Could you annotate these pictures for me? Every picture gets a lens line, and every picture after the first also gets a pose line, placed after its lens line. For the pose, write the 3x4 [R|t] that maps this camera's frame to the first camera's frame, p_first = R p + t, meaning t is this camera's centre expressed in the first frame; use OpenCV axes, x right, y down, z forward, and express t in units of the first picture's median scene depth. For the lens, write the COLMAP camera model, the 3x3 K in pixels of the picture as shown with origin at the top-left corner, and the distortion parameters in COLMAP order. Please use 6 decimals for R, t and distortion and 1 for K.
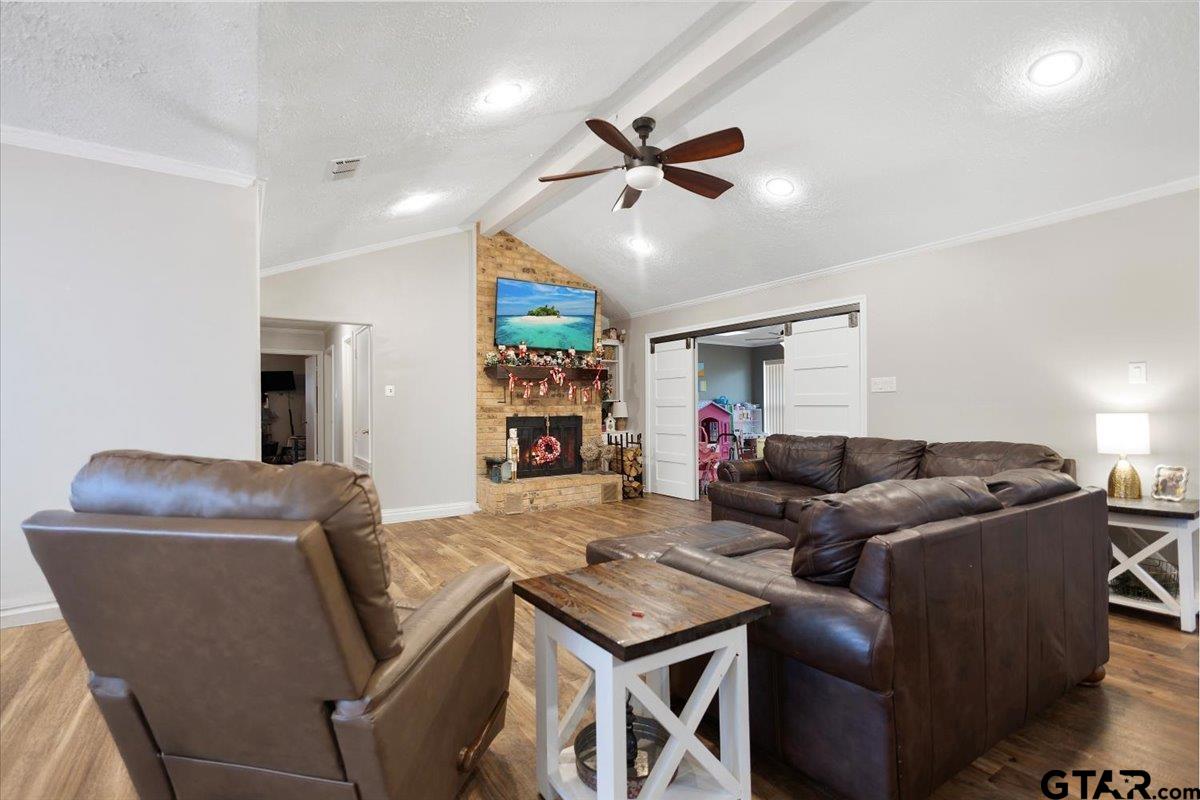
lens RADIAL K [[548.5, 0, 600.0], [0, 548.5, 400.0], [0, 0, 1]] dist [0.003172, 0.000120]
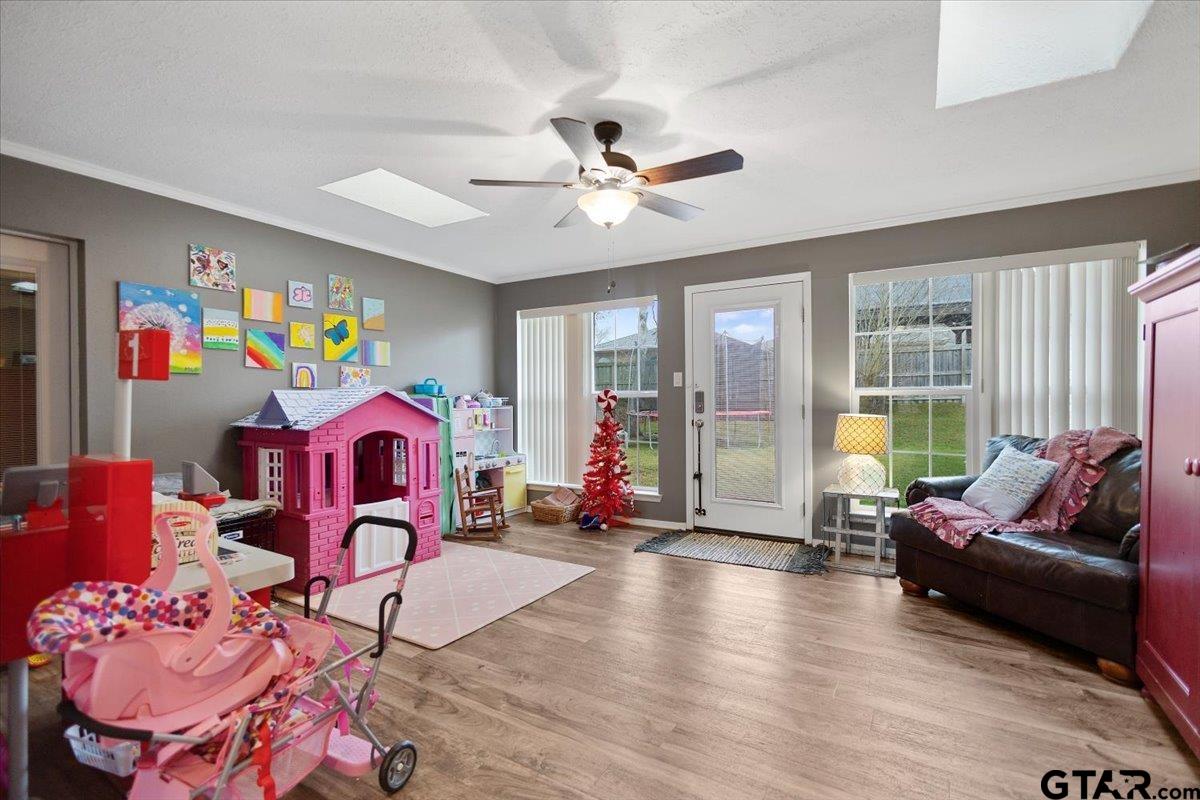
lens RADIAL K [[548.5, 0, 600.0], [0, 548.5, 400.0], [0, 0, 1]] dist [0.003172, 0.000120]
pose [[0.898337, 0.006970, 0.439252, 0.150009], [-0.010977, 0.999918, 0.006584, 0.006599], [-0.439170, -0.010736, 0.898340, 0.530650]]
